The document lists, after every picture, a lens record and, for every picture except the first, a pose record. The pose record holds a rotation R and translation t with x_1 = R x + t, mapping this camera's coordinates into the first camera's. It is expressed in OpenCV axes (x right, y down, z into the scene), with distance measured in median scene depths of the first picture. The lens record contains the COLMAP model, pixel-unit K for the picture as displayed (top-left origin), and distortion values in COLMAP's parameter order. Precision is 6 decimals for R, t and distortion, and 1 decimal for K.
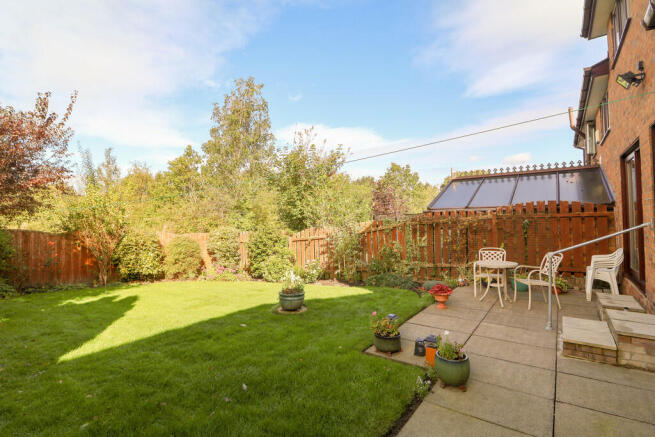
lens RADIAL K [[324.3, 0, 327.4], [0, 324.3, 218.7], [0, 0, 1]] dist [0.001572, 0.000125]
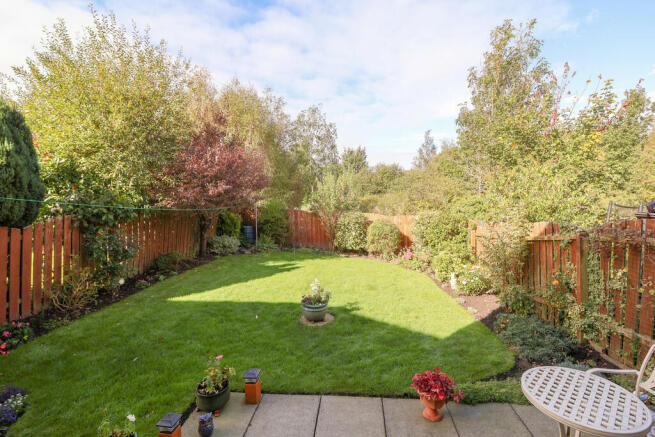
lens RADIAL K [[308.2, 0, 325.9], [0, 308.2, 217.6], [0, 0, 1]] dist [0.000475, -0.000957]
pose [[0.498565, 0.072485, -0.863816, 0.387737], [0.021806, 0.995134, 0.096089, -0.059945], [0.866578, -0.066743, 0.494559, 0.346446]]
